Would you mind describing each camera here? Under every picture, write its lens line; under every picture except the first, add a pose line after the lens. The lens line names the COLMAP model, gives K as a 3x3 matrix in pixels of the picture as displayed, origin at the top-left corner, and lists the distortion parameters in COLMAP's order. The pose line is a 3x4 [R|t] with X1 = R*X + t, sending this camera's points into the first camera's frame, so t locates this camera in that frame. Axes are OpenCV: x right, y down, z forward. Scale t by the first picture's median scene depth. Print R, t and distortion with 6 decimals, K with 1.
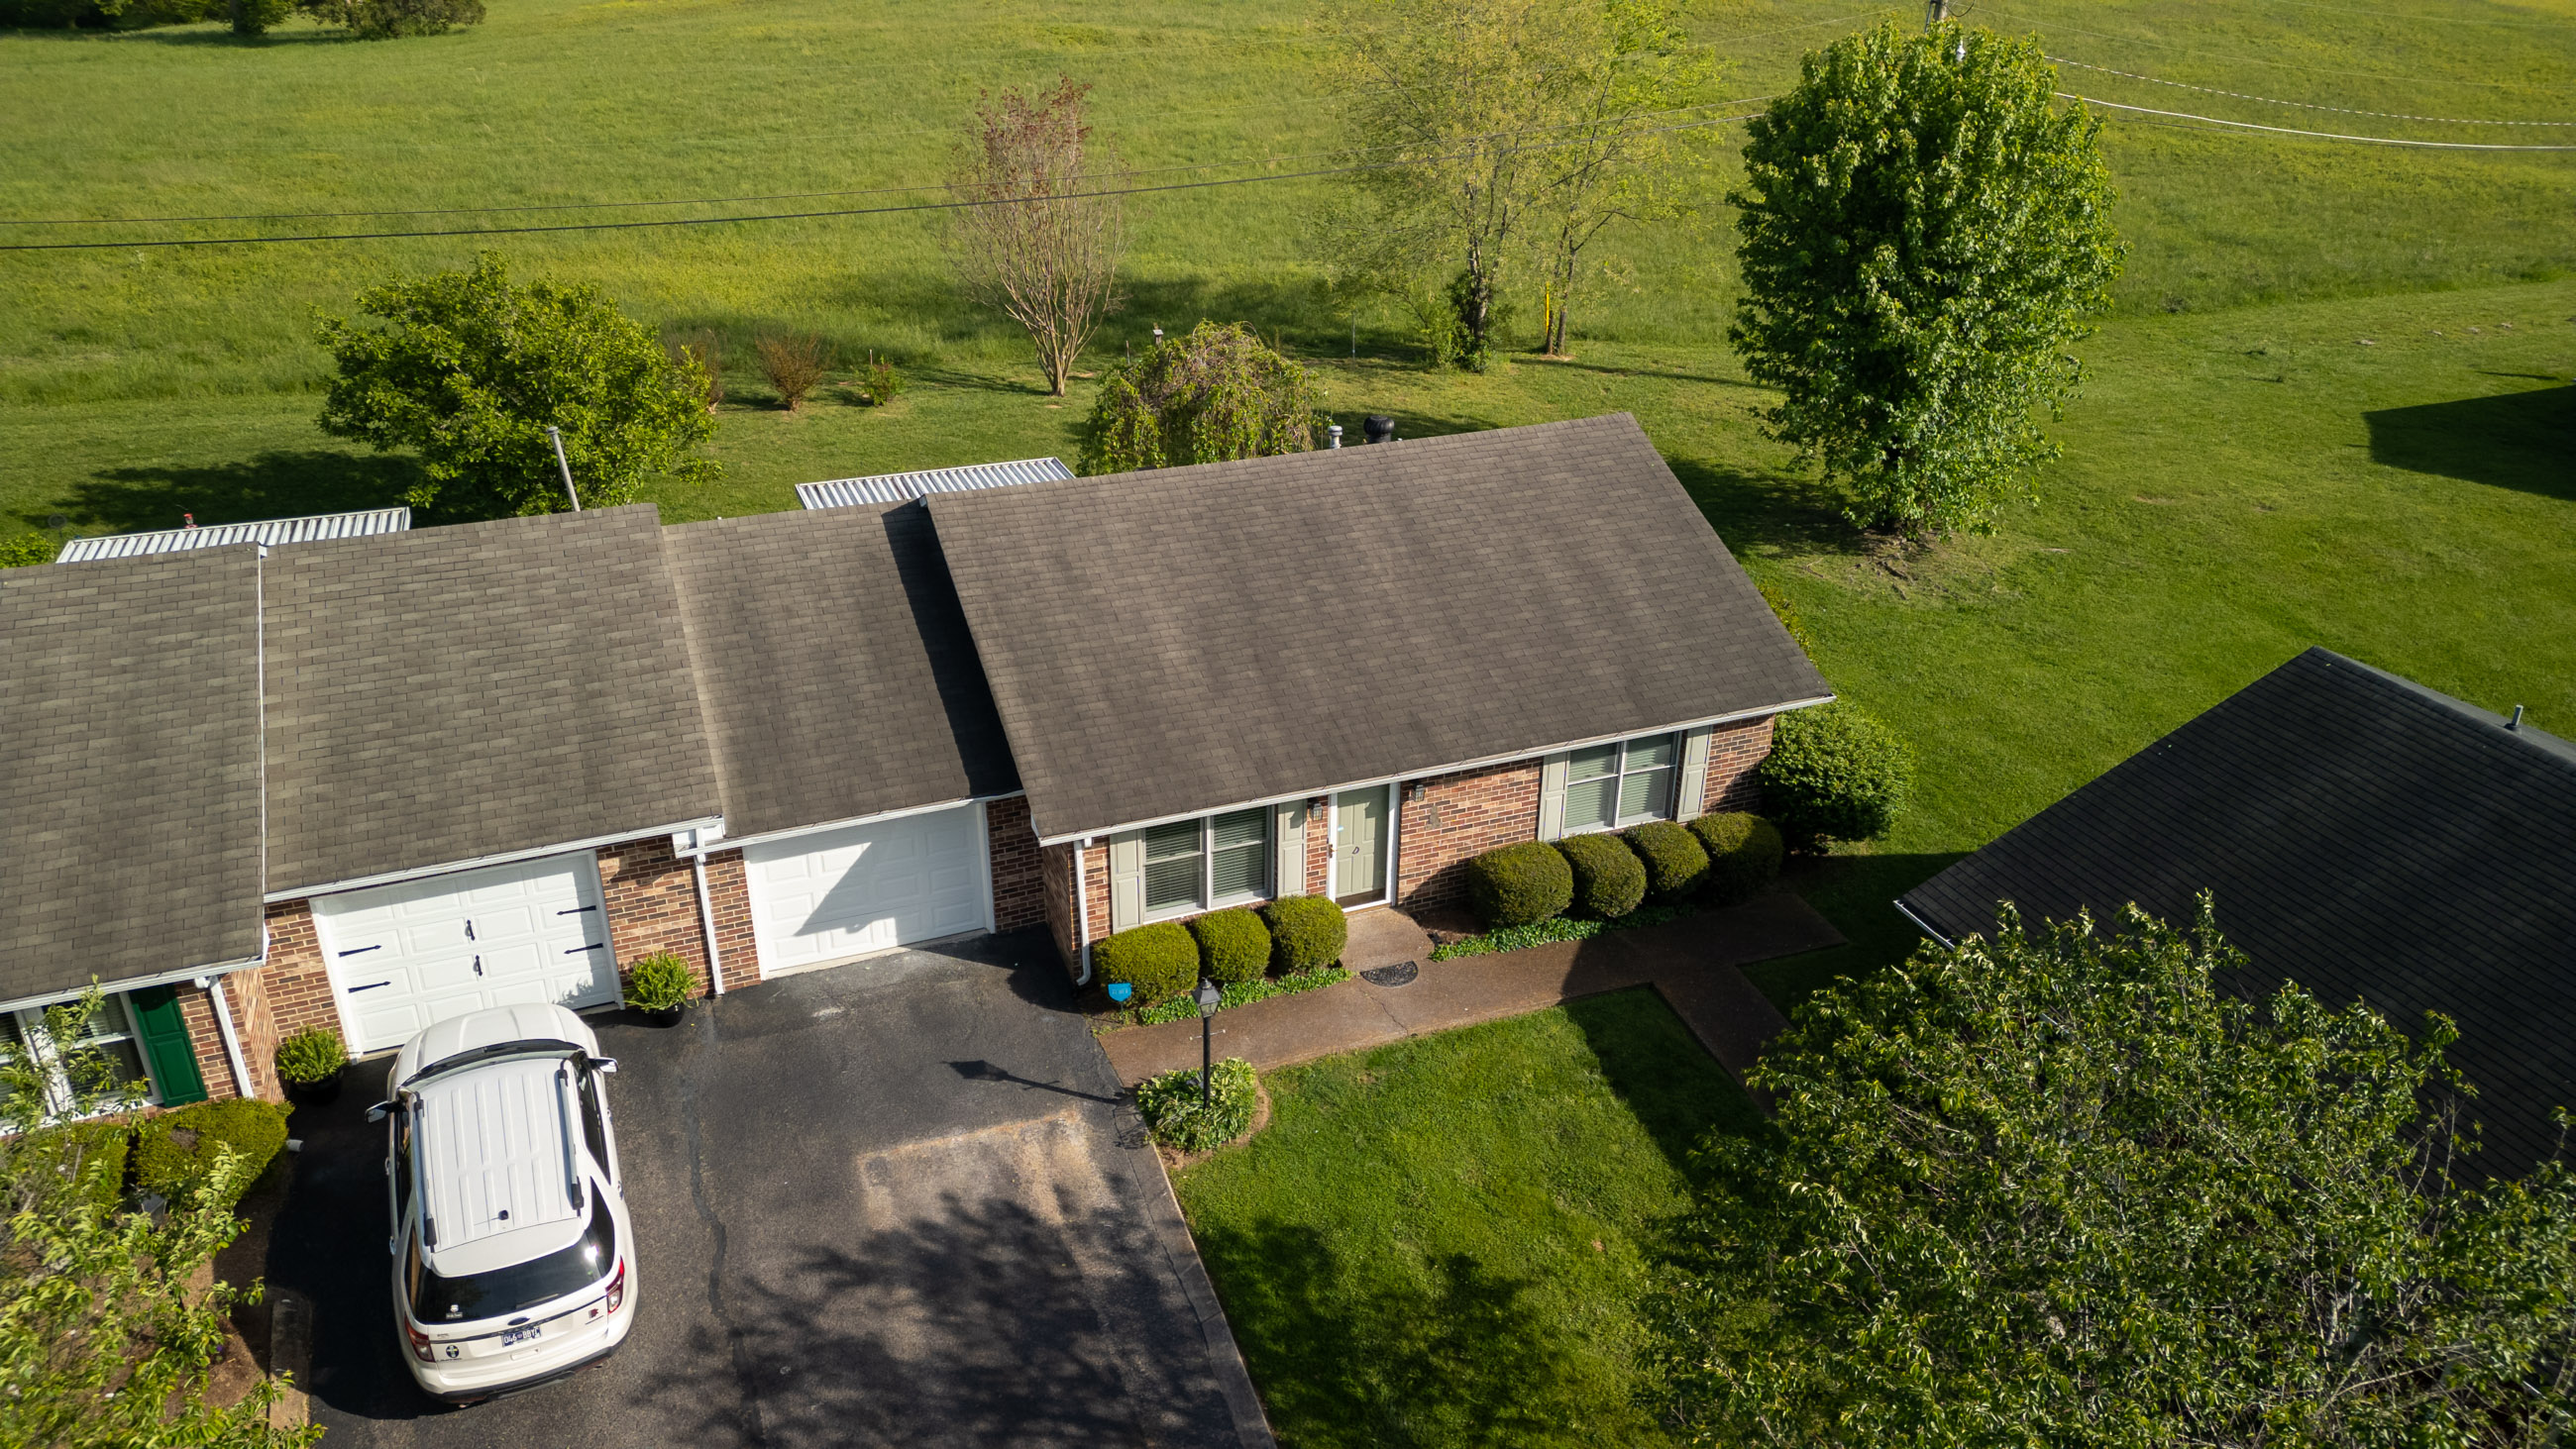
lens RADIAL K [[1804.6, 0, 1378.1], [0, 1804.6, 721.1], [0, 0, 1]] dist [0.073066, -0.087118]
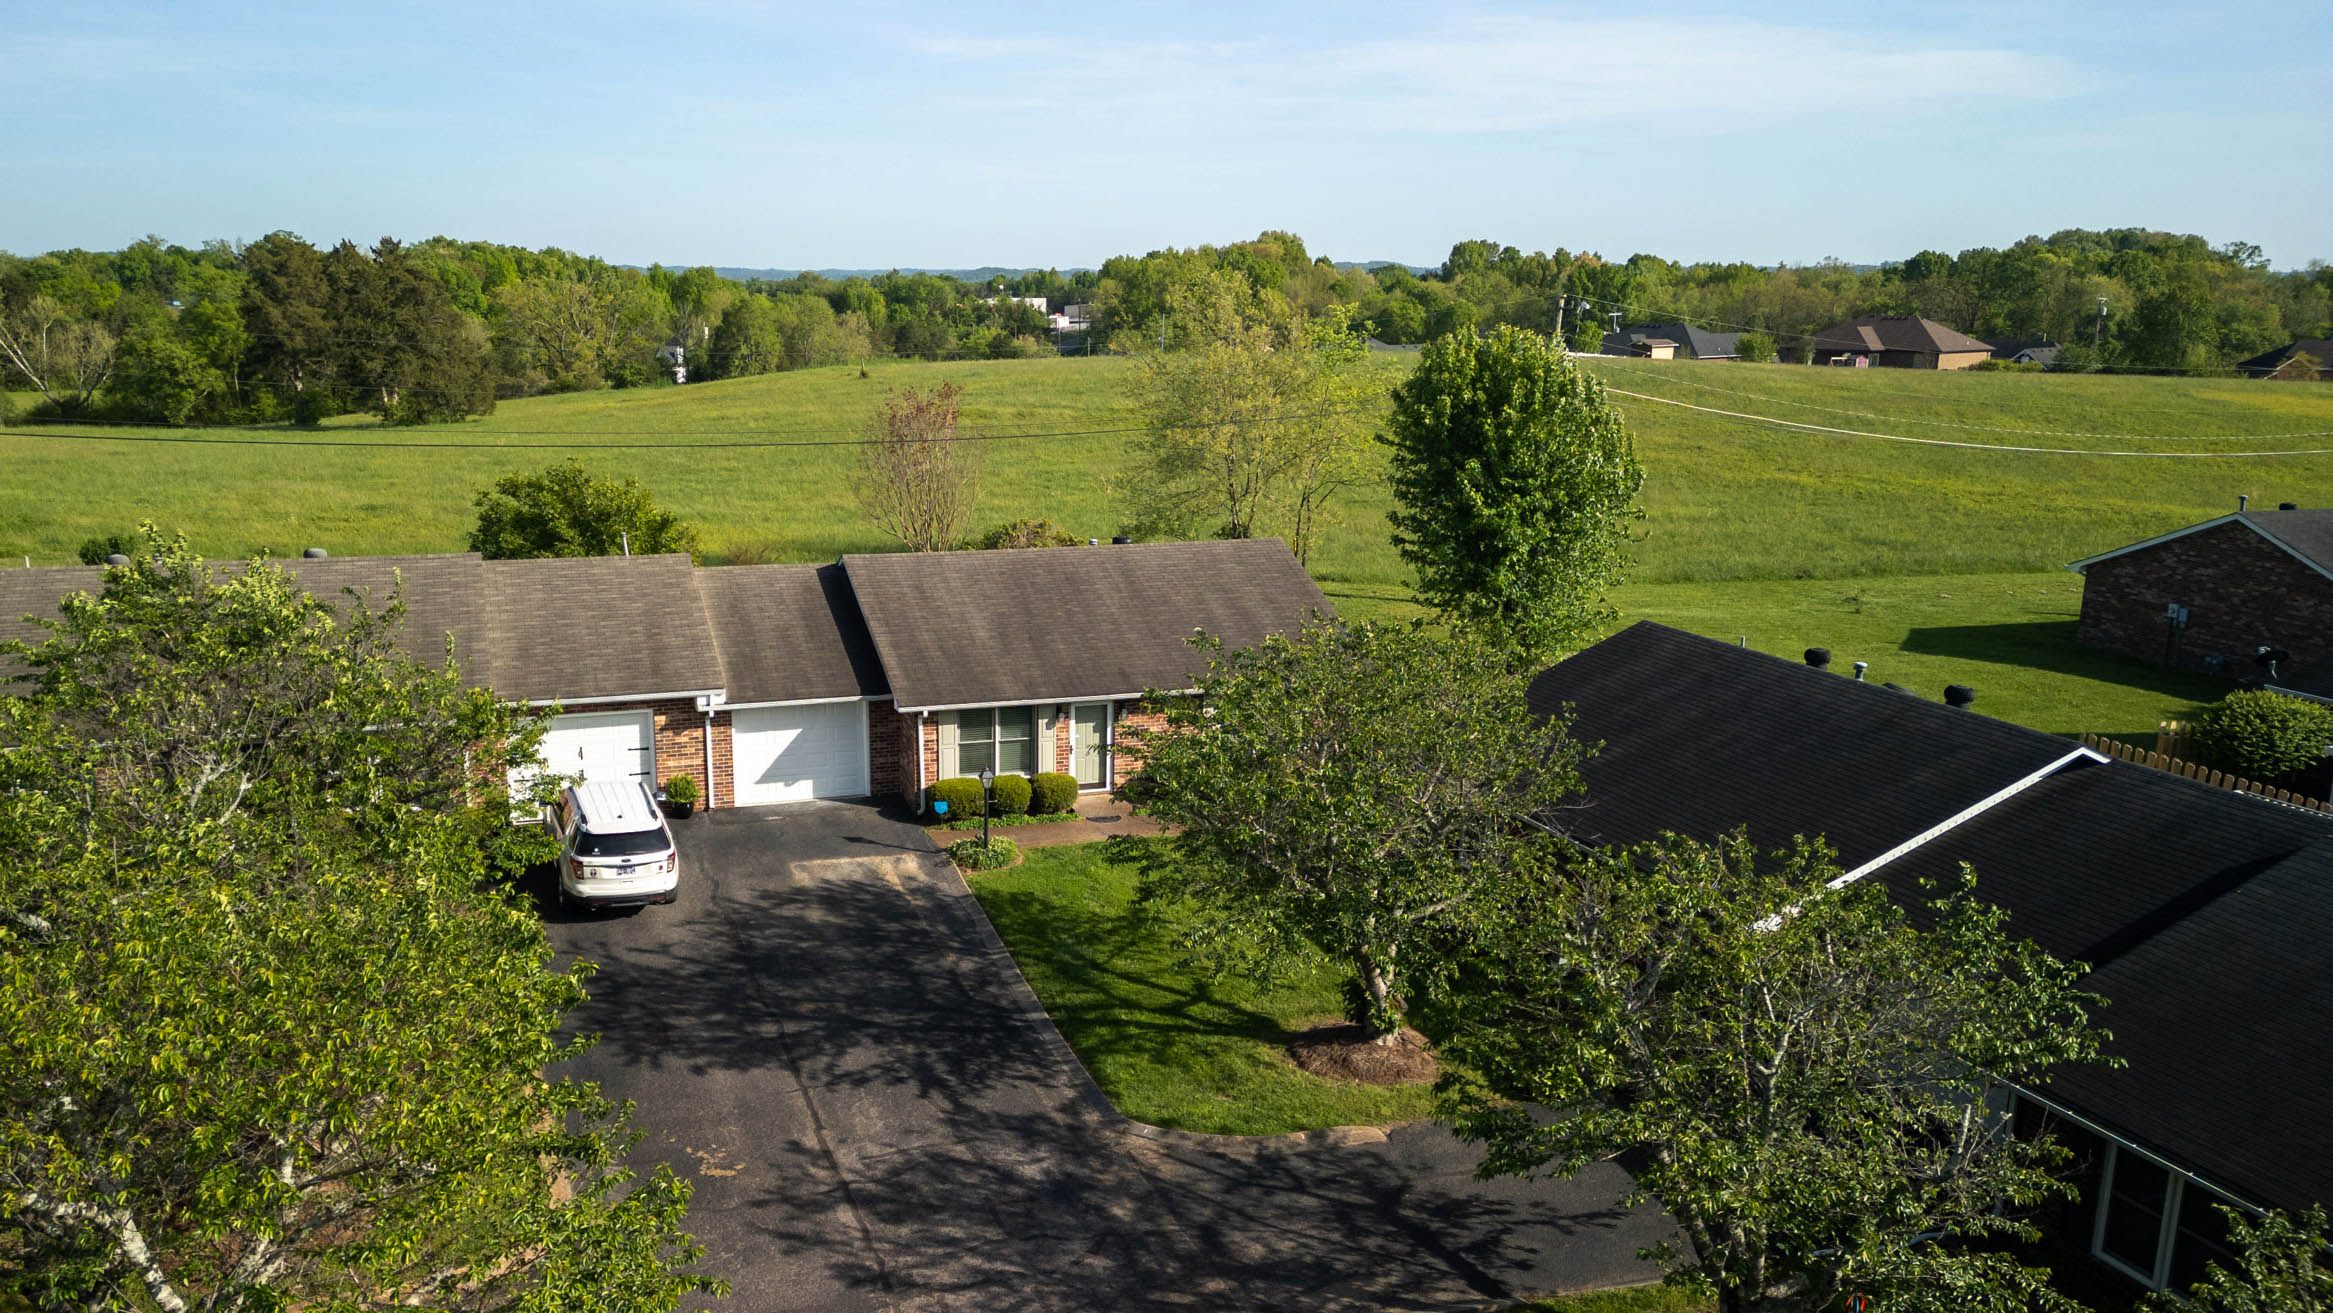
lens RADIAL K [[1619.9, 0, 1169.0], [0, 1619.9, 652.6], [0, 0, 1]] dist [0.076251, -0.085774]
pose [[0.999390, -0.000350, -0.034909, 0.125686], [-0.007202, 0.976372, -0.215975, 0.330940], [0.034160, 0.216095, 0.975775, -0.522568]]
